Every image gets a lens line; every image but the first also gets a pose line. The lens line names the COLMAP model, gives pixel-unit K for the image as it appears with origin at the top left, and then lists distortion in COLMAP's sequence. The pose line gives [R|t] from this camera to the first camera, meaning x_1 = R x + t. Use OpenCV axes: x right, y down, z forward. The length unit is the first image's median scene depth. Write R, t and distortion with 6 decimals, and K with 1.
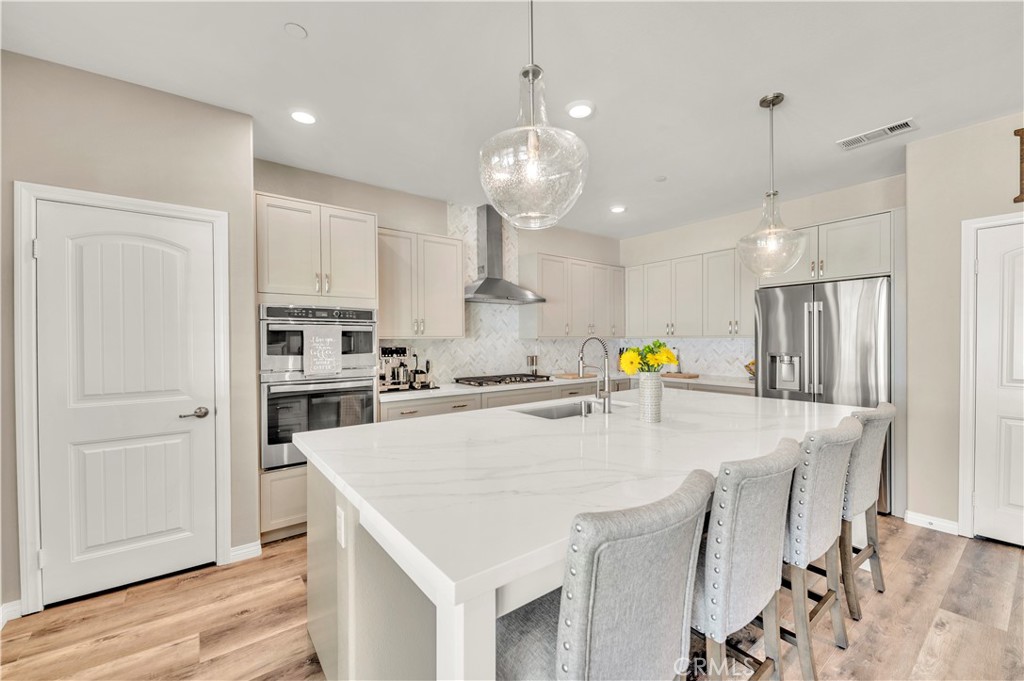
lens RADIAL K [[414.5, 0, 513.5], [0, 414.5, 343.1], [0, 0, 1]] dist [0.002006, -0.001410]
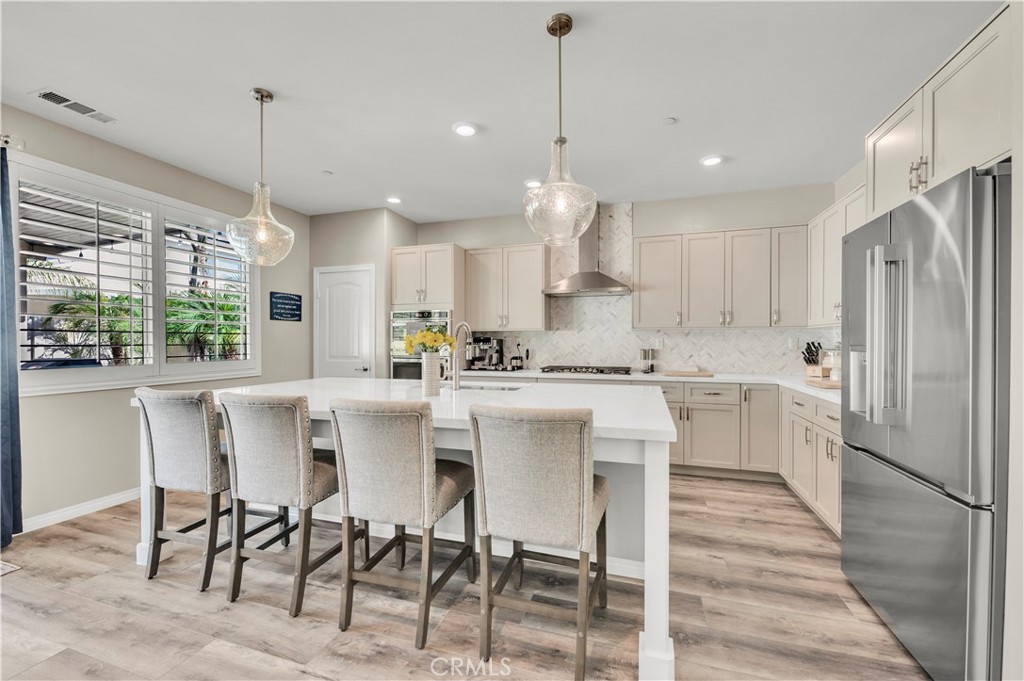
lens RADIAL K [[414.5, 0, 515.4], [0, 414.5, 340.0], [0, 0, 1]] dist [0.002006, -0.001410]
pose [[0.573129, 0.004760, -0.819451, 0.811600], [-0.008519, 0.999964, -0.000150, 0.016749], [0.819421, 0.007066, 0.573149, 0.302503]]
